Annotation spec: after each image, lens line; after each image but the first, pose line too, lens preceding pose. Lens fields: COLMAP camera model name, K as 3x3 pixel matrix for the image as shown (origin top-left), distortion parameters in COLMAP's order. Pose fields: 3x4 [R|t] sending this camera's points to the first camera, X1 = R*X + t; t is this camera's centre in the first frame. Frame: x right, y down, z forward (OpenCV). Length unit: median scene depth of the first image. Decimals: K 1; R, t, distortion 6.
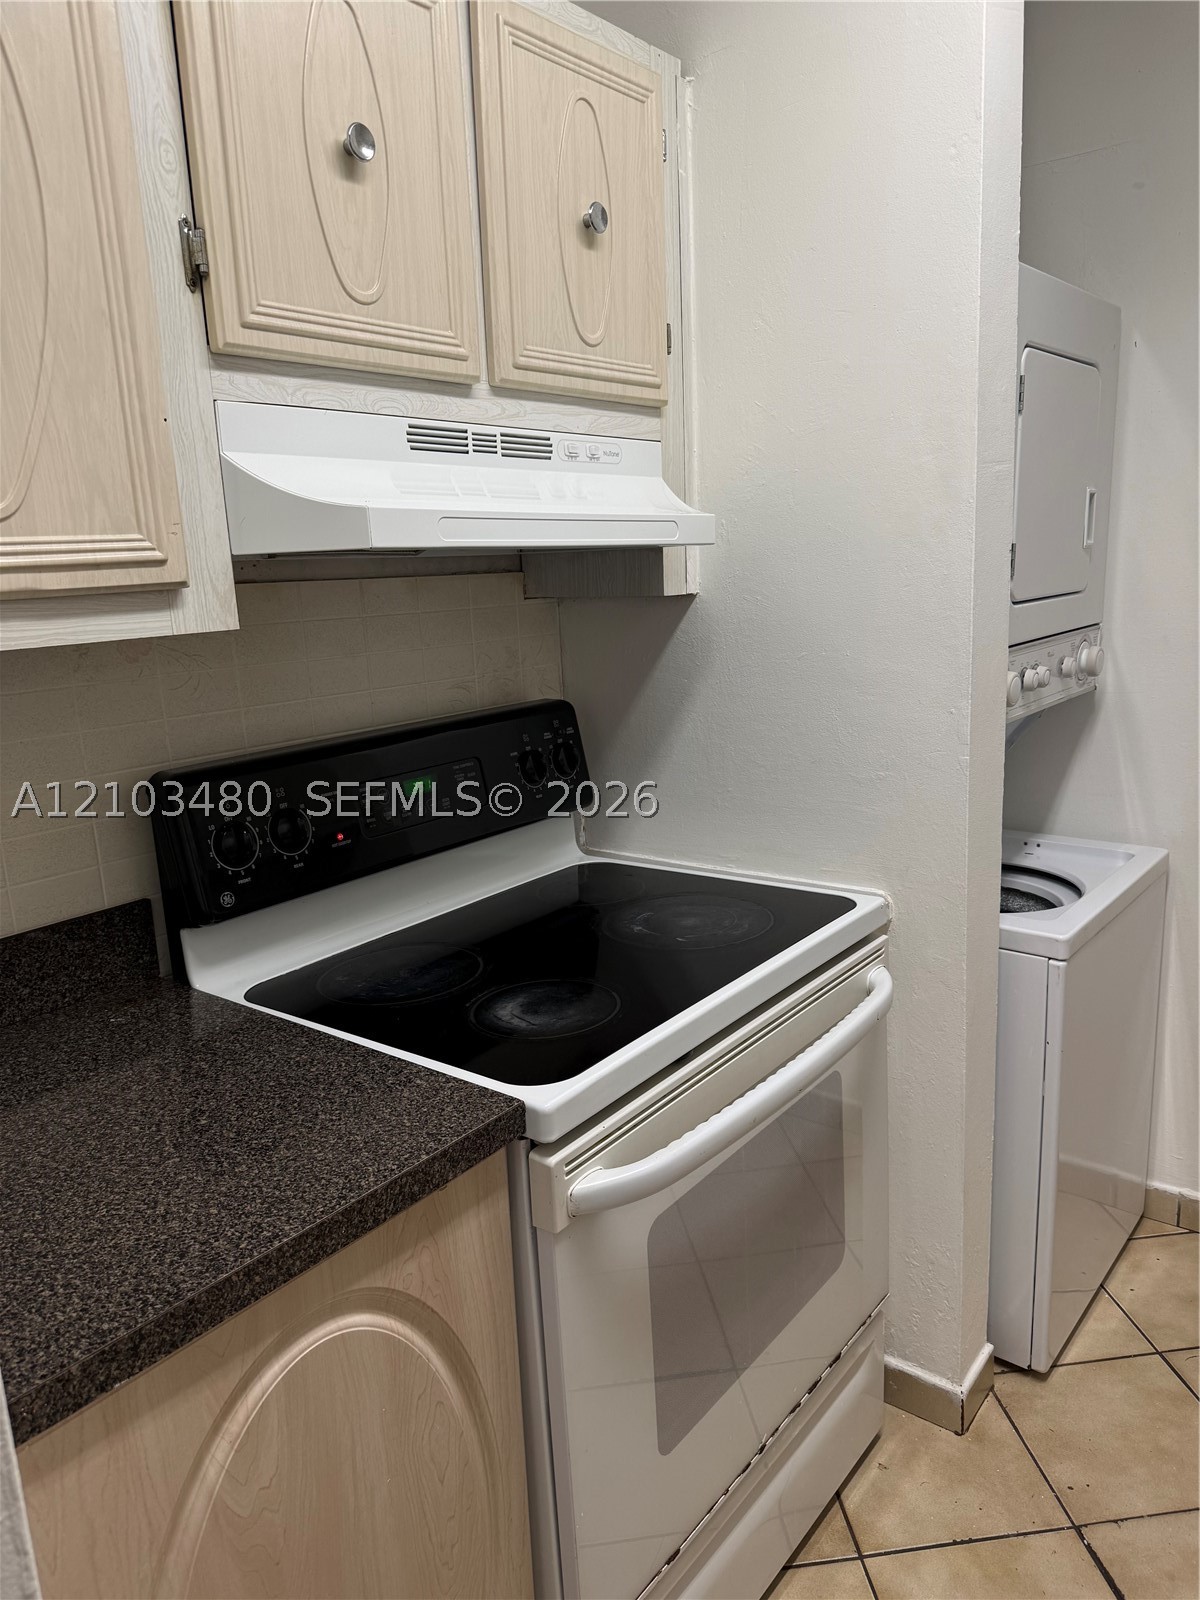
lens RADIAL K [[1137.1, 0, 601.3], [0, 1137.1, 785.1], [0, 0, 1]] dist [0.051349, -0.067428]
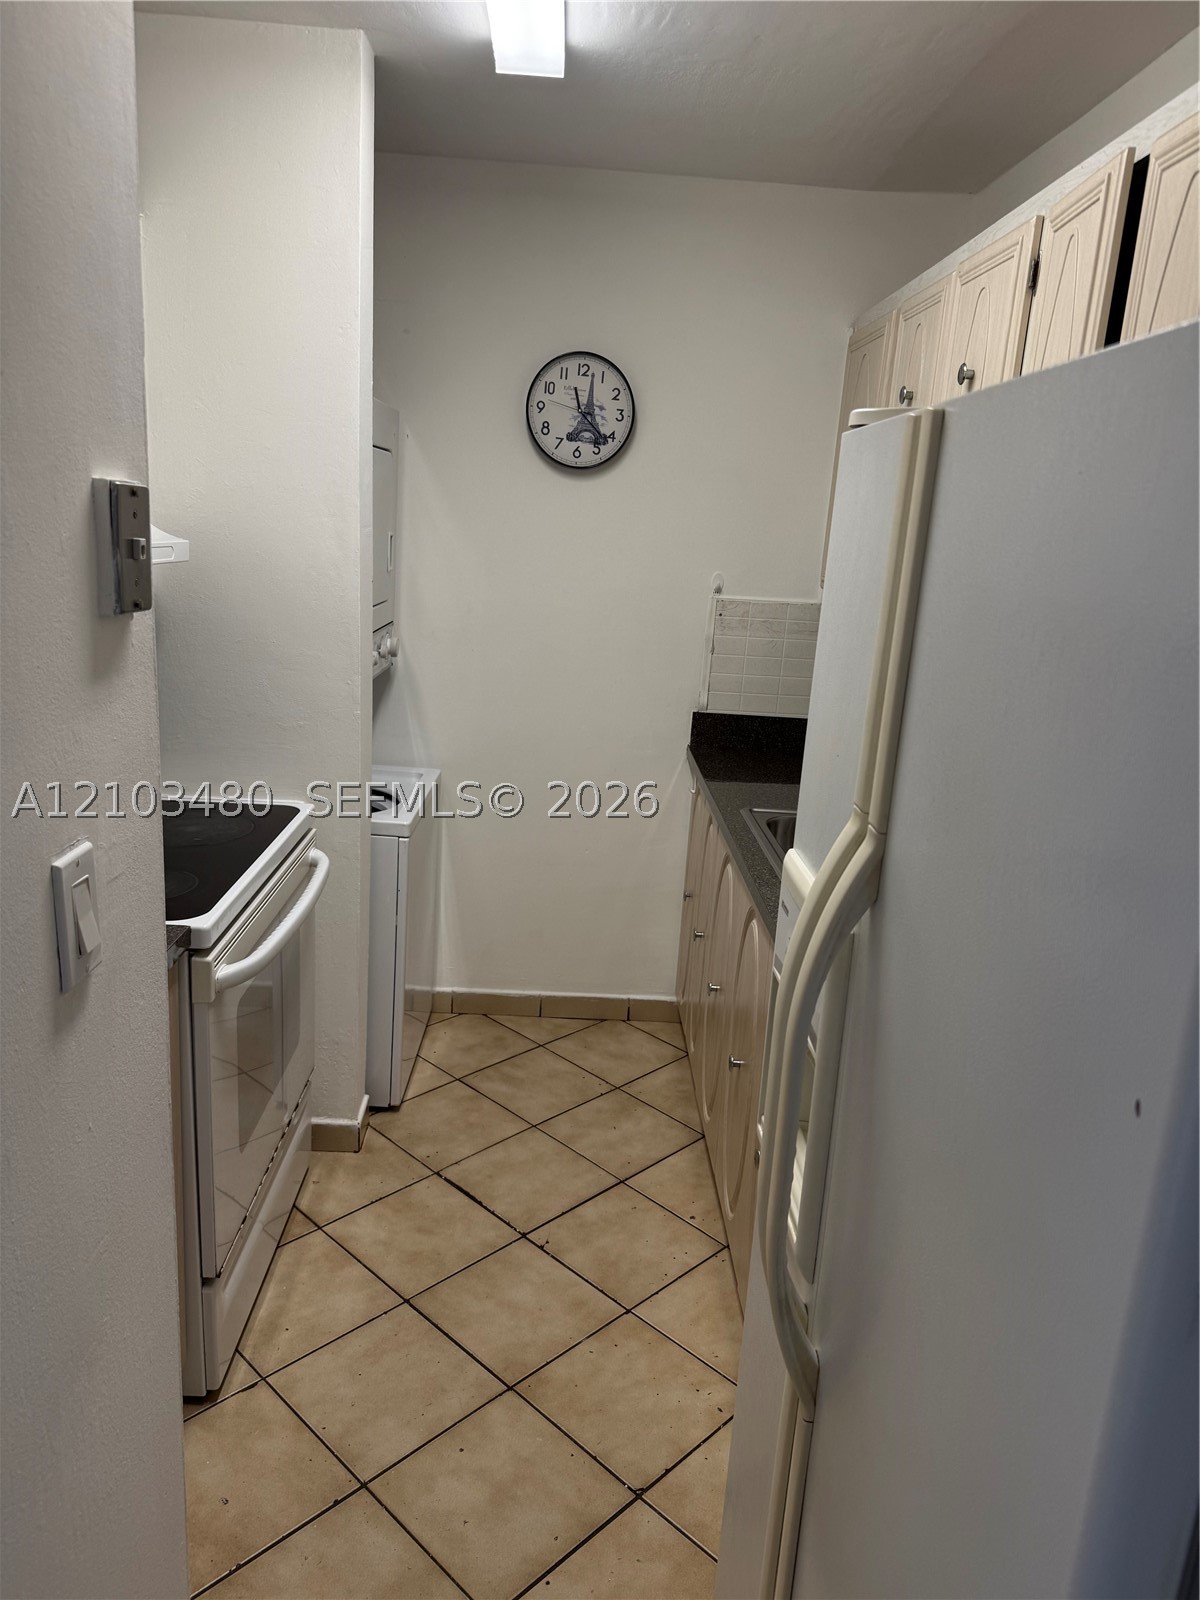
lens RADIAL K [[1137.1, 0, 621.9], [0, 1137.1, 808.7], [0, 0, 1]] dist [0.051349, -0.067428]
pose [[0.750755, -0.077147, 0.656061, -0.392114], [0.039741, 0.996633, 0.071718, 0.009750], [-0.659385, -0.027770, 0.751293, -0.374848]]
